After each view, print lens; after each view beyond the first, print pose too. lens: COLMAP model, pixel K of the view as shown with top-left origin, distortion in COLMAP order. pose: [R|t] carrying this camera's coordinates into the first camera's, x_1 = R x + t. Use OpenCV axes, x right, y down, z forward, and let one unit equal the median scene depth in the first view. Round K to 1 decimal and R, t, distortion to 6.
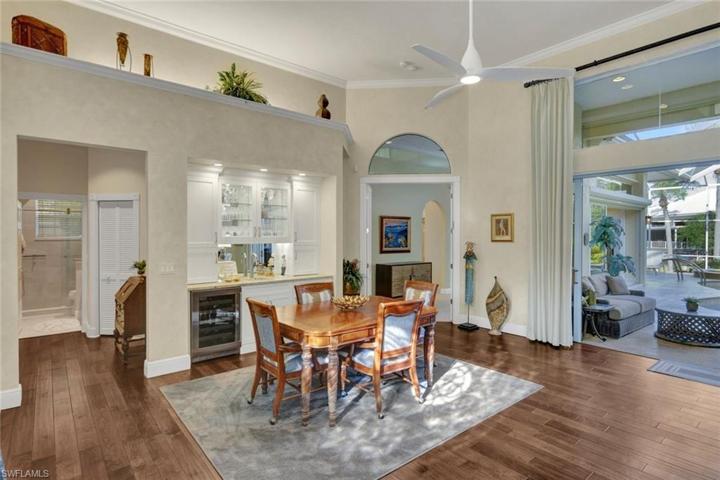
lens RADIAL K [[378.5, 0, 360.9], [0, 378.5, 241.3], [0, 0, 1]] dist [-0.002476, -0.000144]
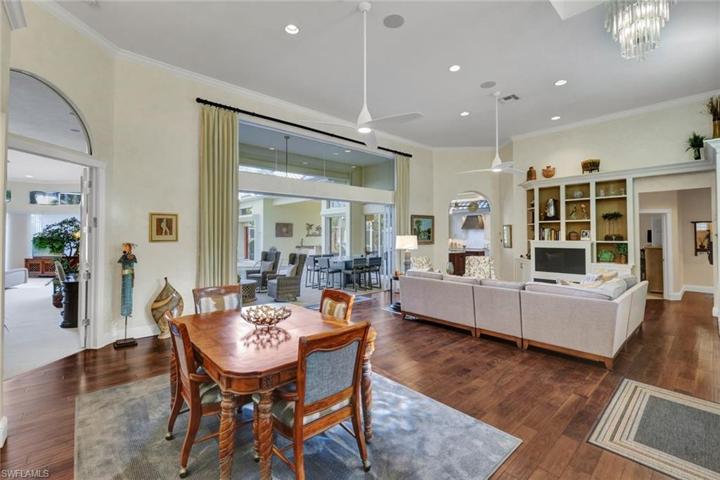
lens RADIAL K [[308.4, 0, 361.5], [0, 308.4, 233.4], [0, 0, 1]] dist [0.000173, -0.000189]
pose [[-0.020351, 0.010401, 0.999739, -0.437369], [0.015662, 0.999826, -0.010083, -0.003999], [-0.999670, 0.015453, -0.020511, 0.504542]]
